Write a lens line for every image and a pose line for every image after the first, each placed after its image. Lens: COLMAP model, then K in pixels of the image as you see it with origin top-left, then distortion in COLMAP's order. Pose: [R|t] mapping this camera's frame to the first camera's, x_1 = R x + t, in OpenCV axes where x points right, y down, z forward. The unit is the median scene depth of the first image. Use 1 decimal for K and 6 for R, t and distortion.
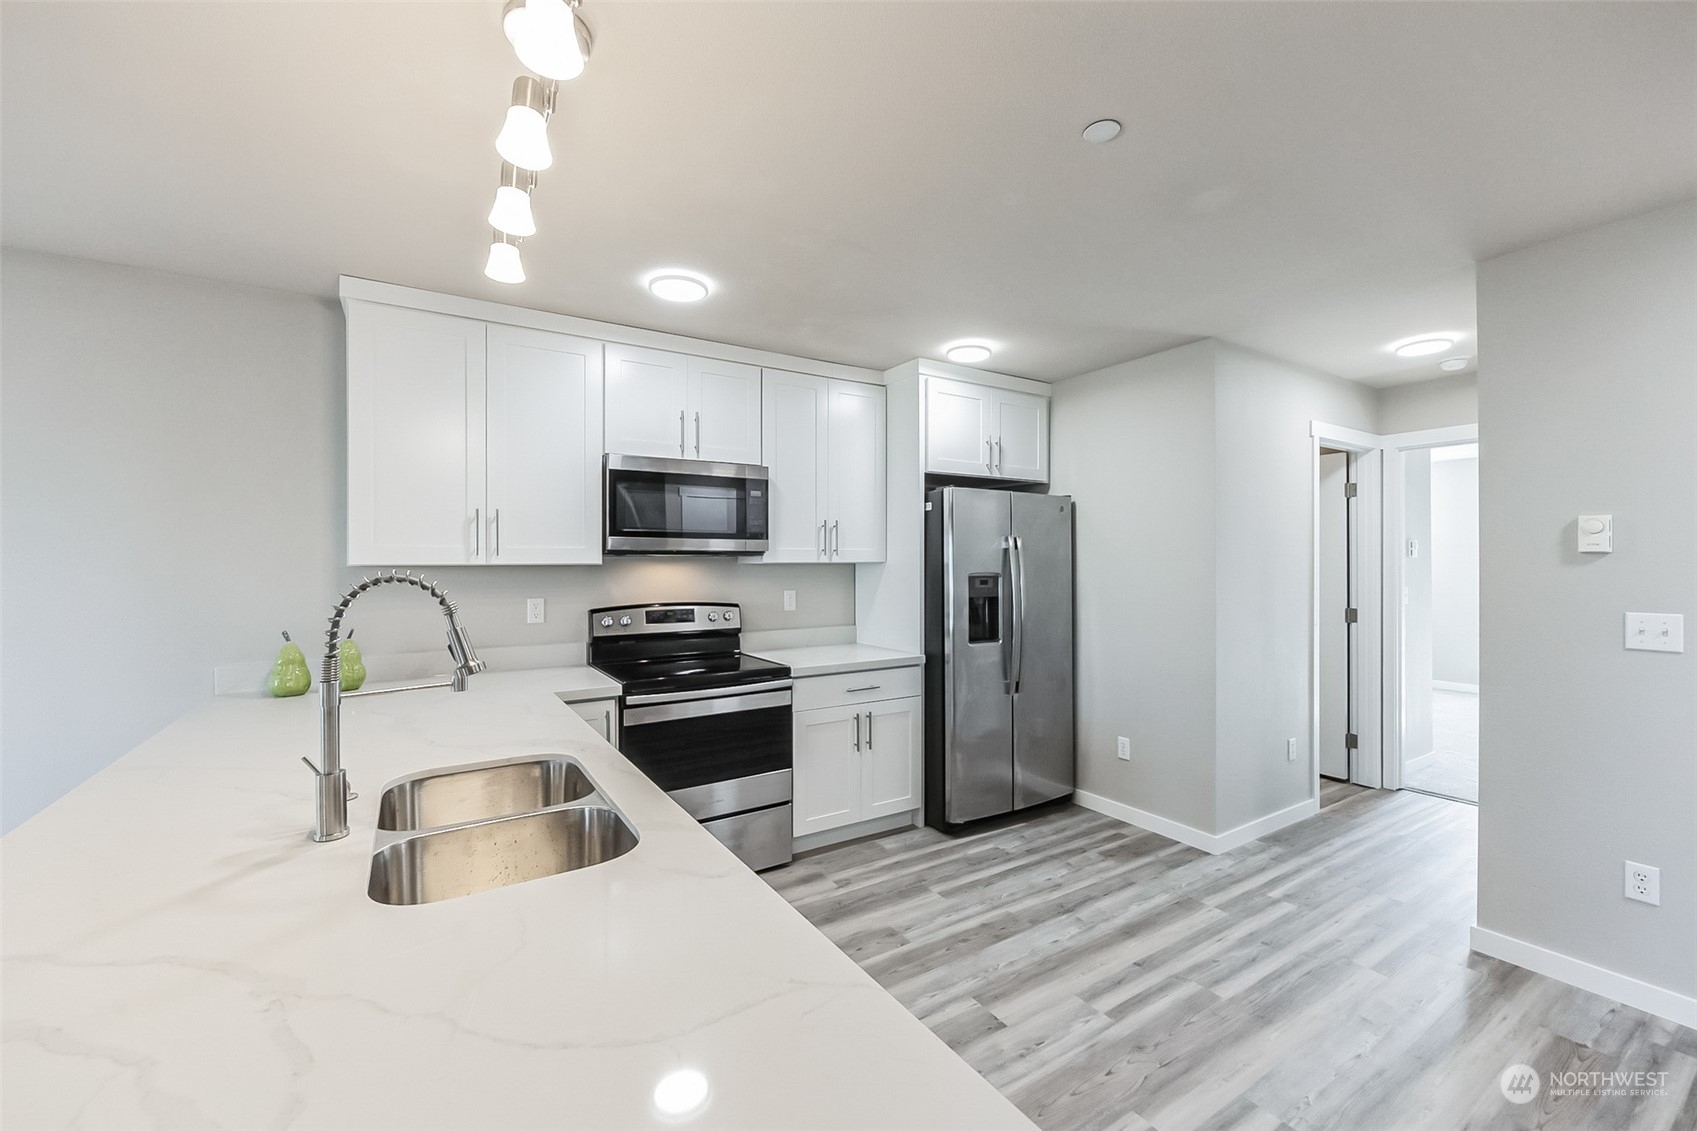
lens RADIAL K [[681.3, 0, 839.7], [0, 681.3, 564.0], [0, 0, 1]] dist [-0.000070, -0.000276]
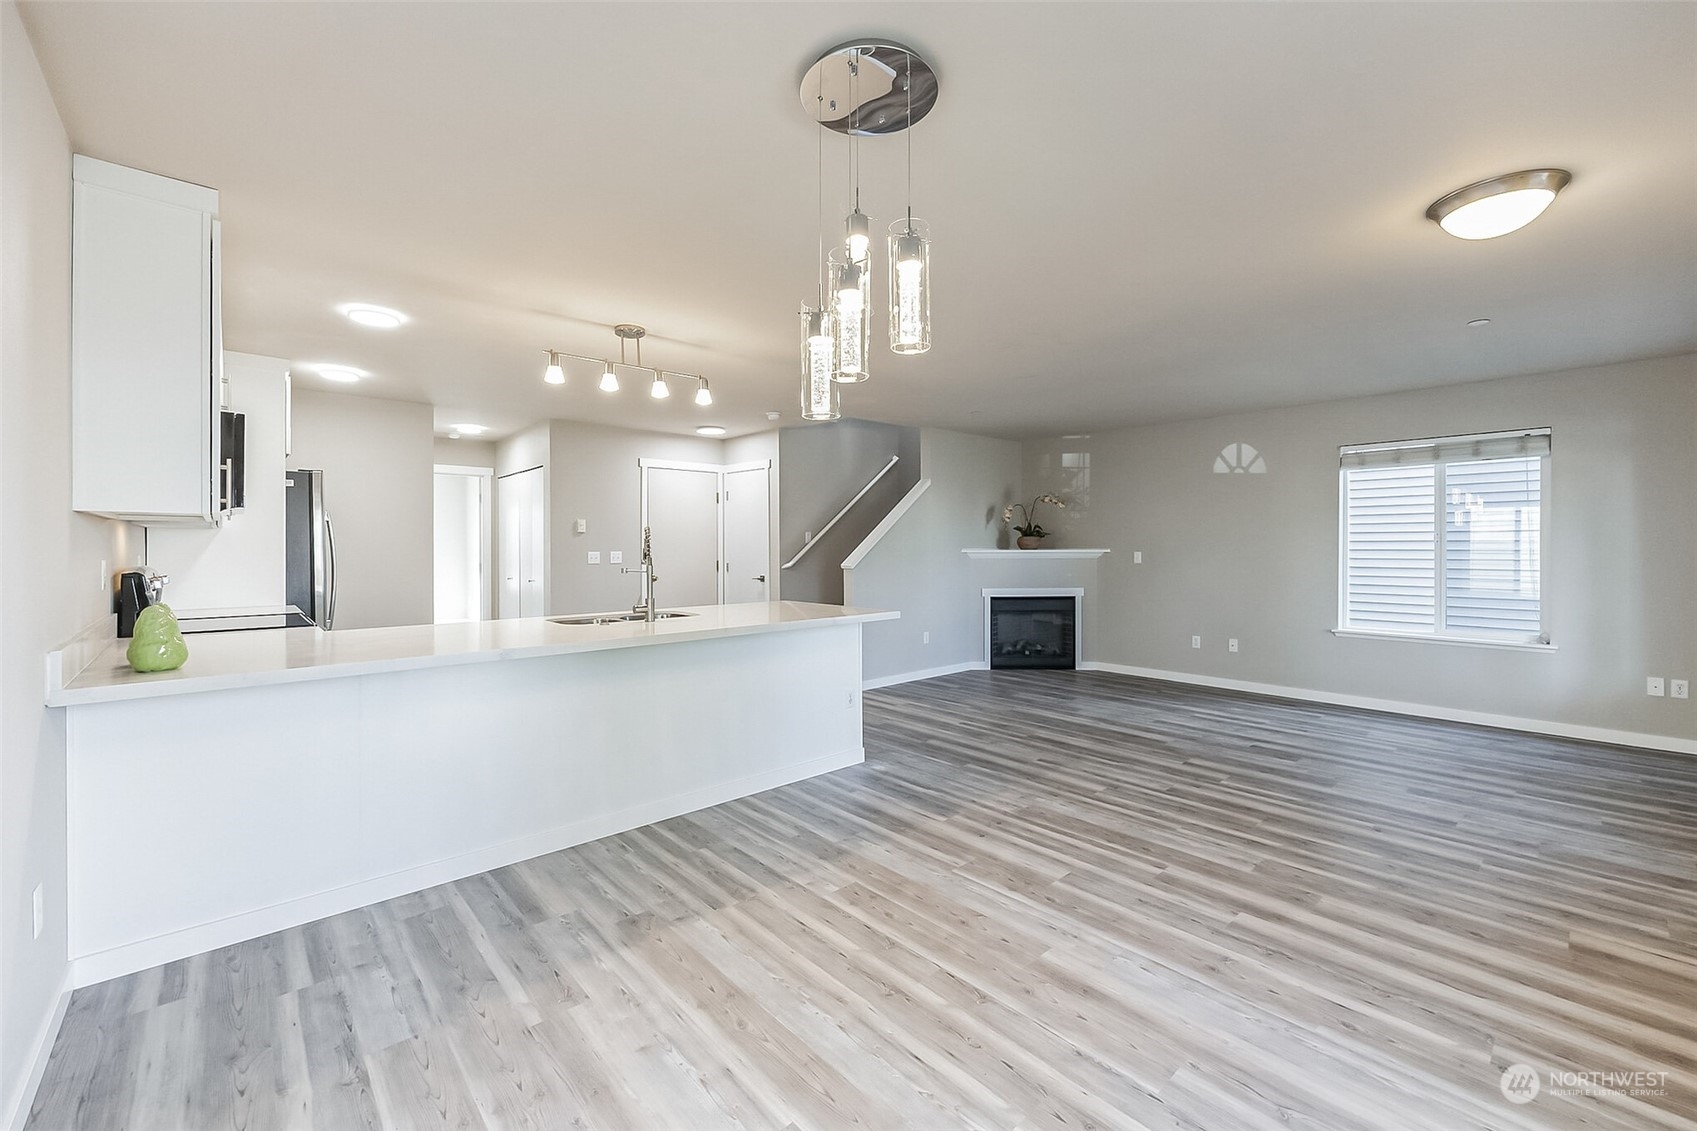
lens RADIAL K [[685.6, 0, 840.5], [0, 685.6, 550.9], [0, 0, 1]] dist [-0.003474, 0.000427]
pose [[-0.165346, -0.002126, 0.986233, -1.319873], [0.001168, 0.999997, 0.002352, 0.037972], [-0.986235, 0.001541, -0.165343, 0.252007]]
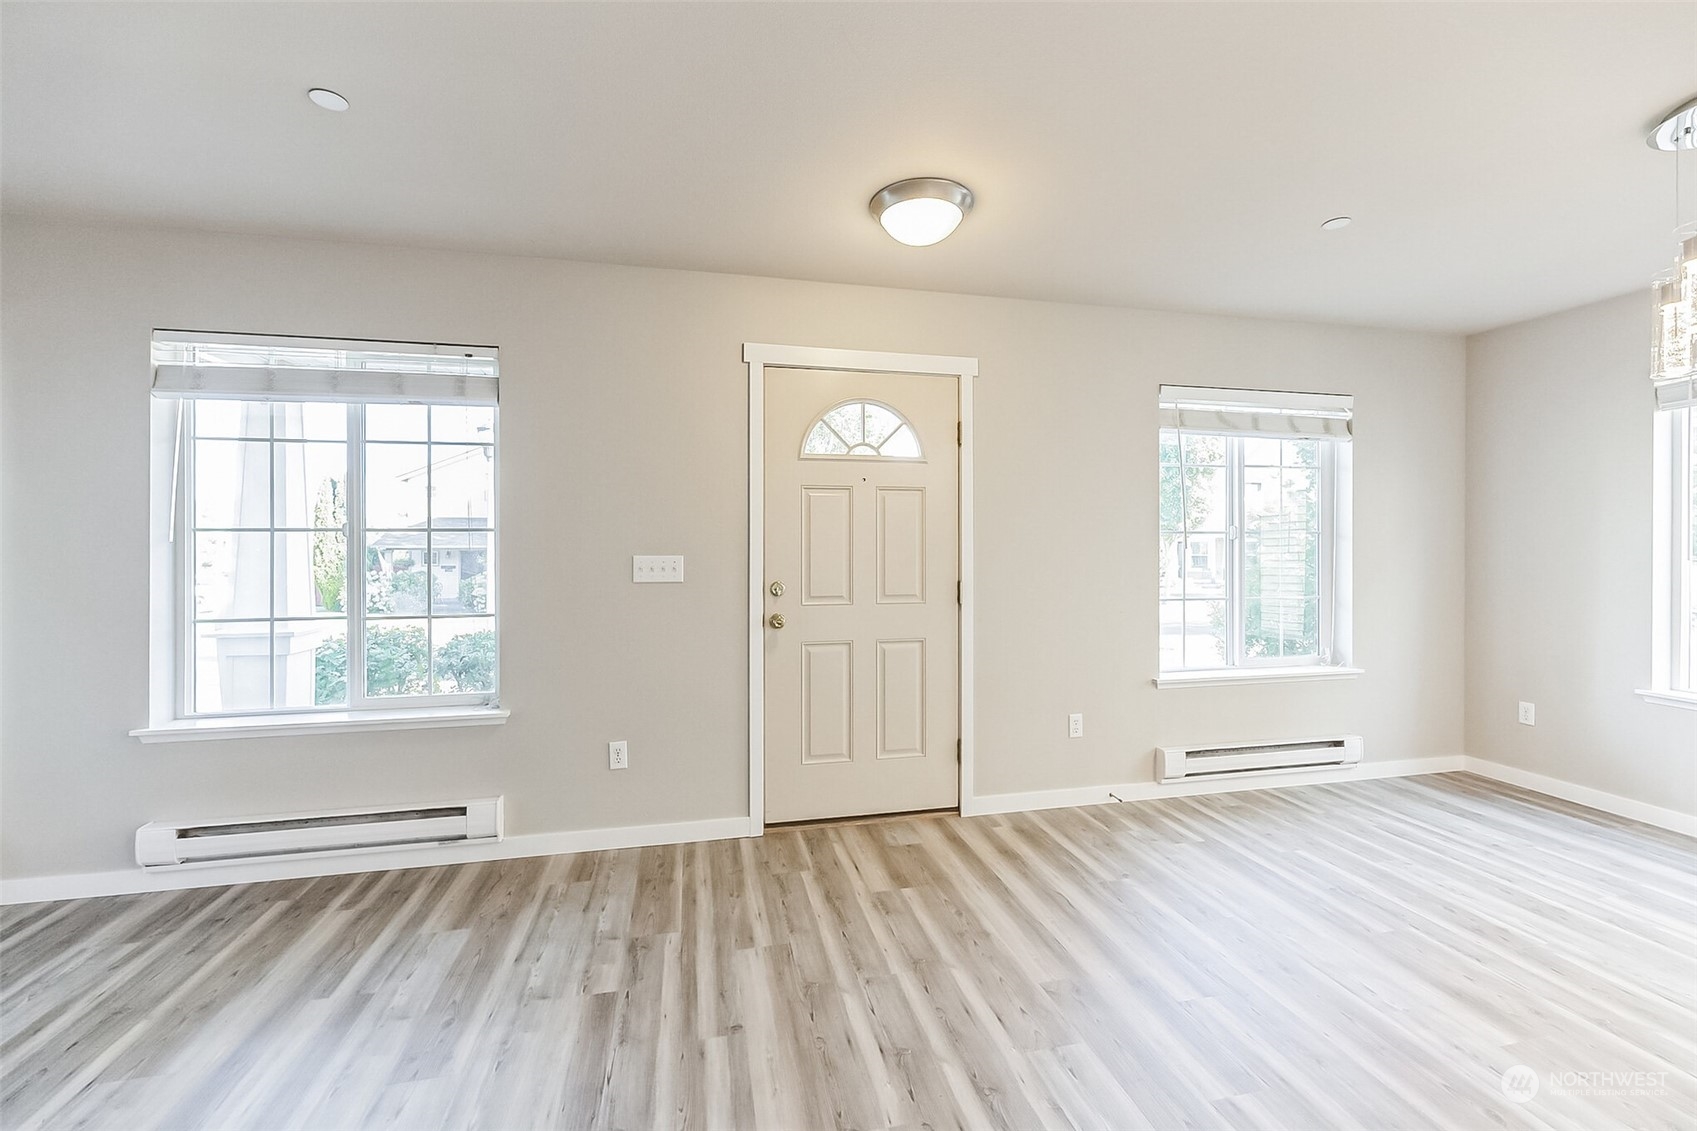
lens RADIAL K [[685.6, 0, 841.3], [0, 685.6, 550.5], [0, 0, 1]] dist [-0.003474, 0.000427]
pose [[-0.336523, 0.007086, -0.941649, -0.054596], [0.002111, 0.999975, 0.006770, 0.035792], [0.941673, 0.000290, -0.336530, -0.351182]]
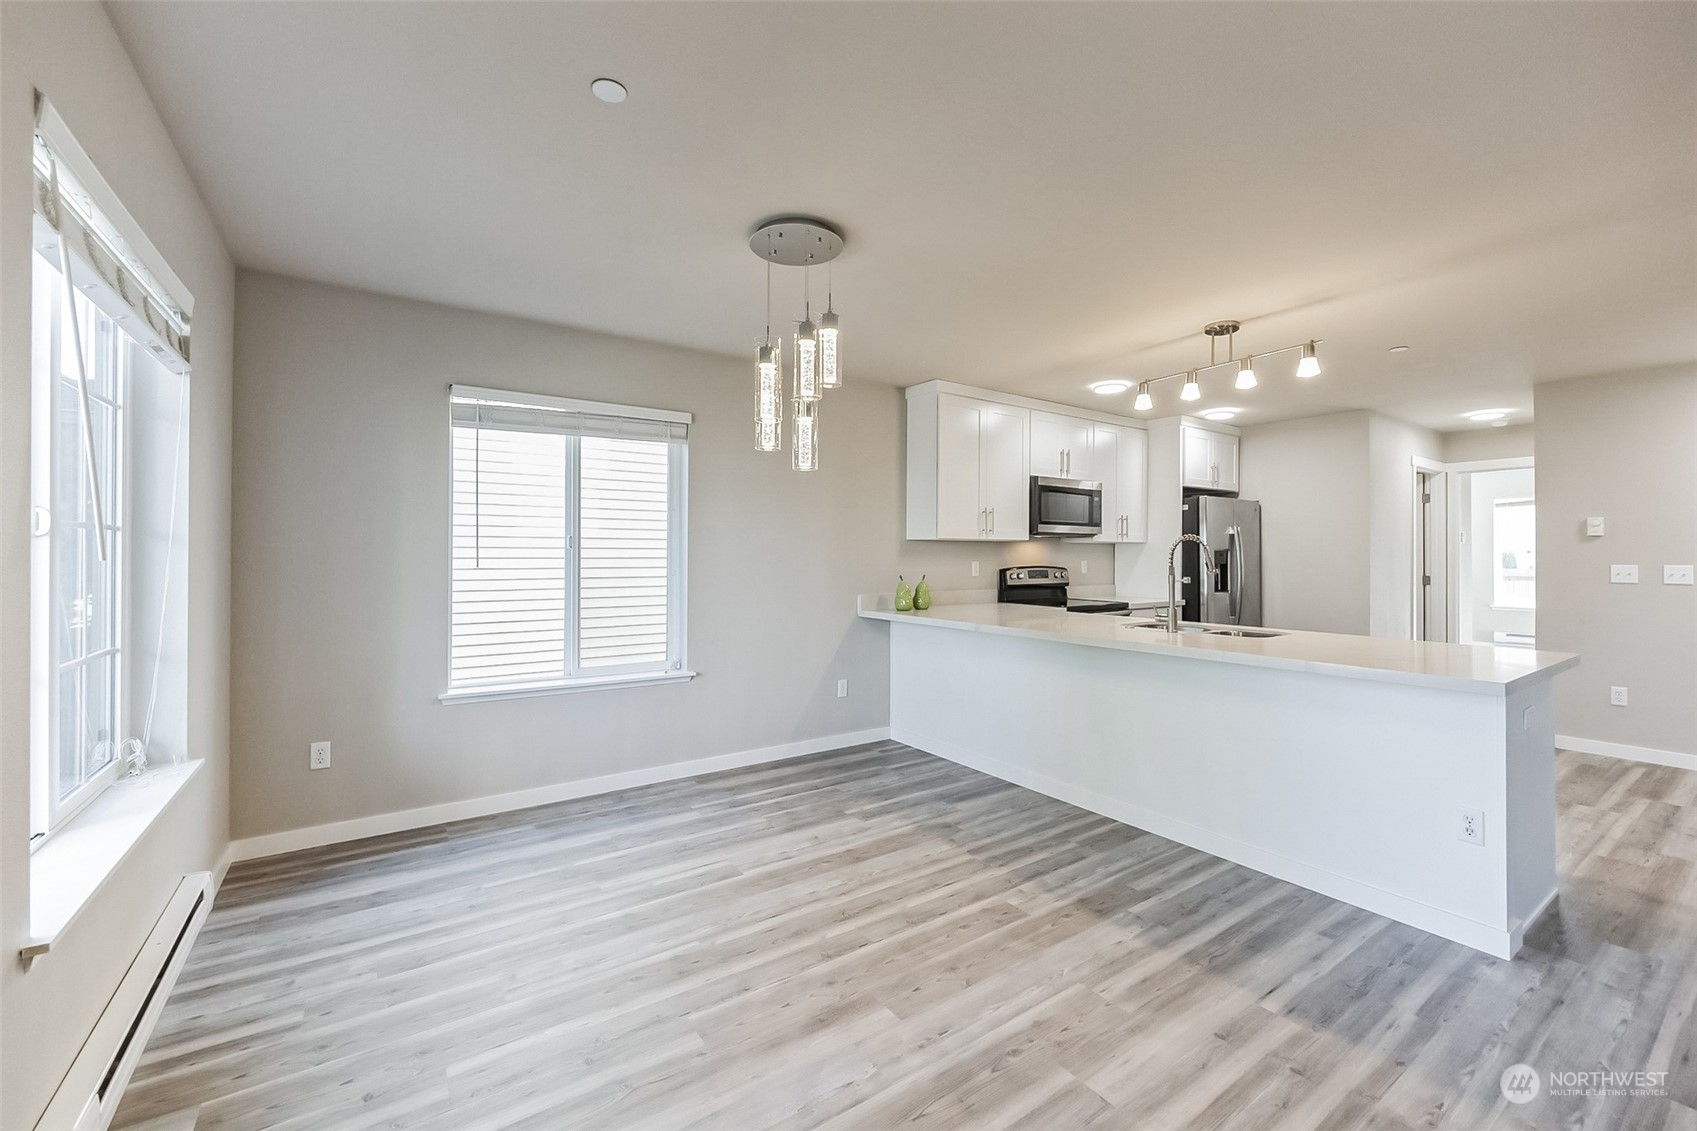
lens RADIAL K [[681.3, 0, 842.7], [0, 681.3, 552.8], [0, 0, 1]] dist [-0.000070, -0.000276]
pose [[0.999334, 0.006497, 0.035898, -0.780719], [-0.006338, 0.999970, -0.004525, 0.036824], [-0.035926, 0.004294, 0.999345, -0.612736]]
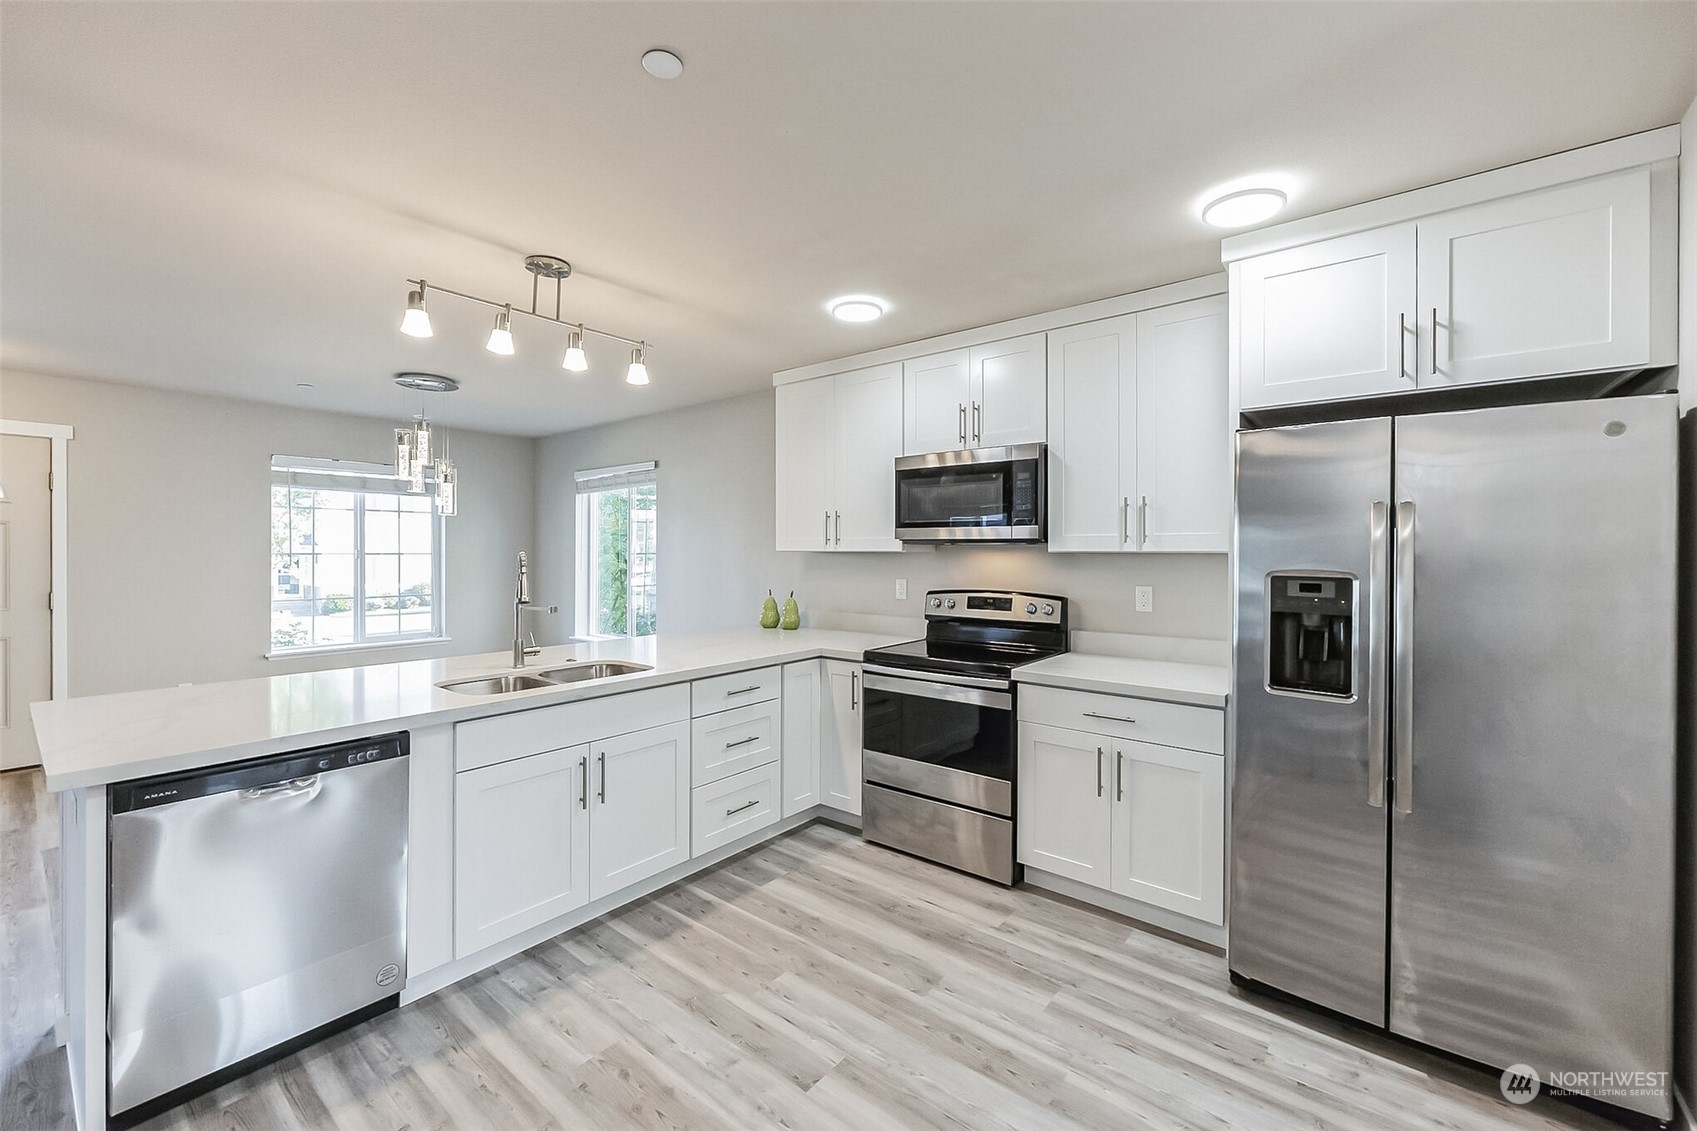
lens RADIAL K [[685.6, 0, 841.5], [0, 685.6, 551.7], [0, 0, 1]] dist [-0.003474, 0.000427]
pose [[0.320539, 0.006056, -0.947216, 0.657825], [-0.004654, 0.999978, 0.004818, -0.004370], [0.947224, 0.002864, 0.320560, 0.467869]]
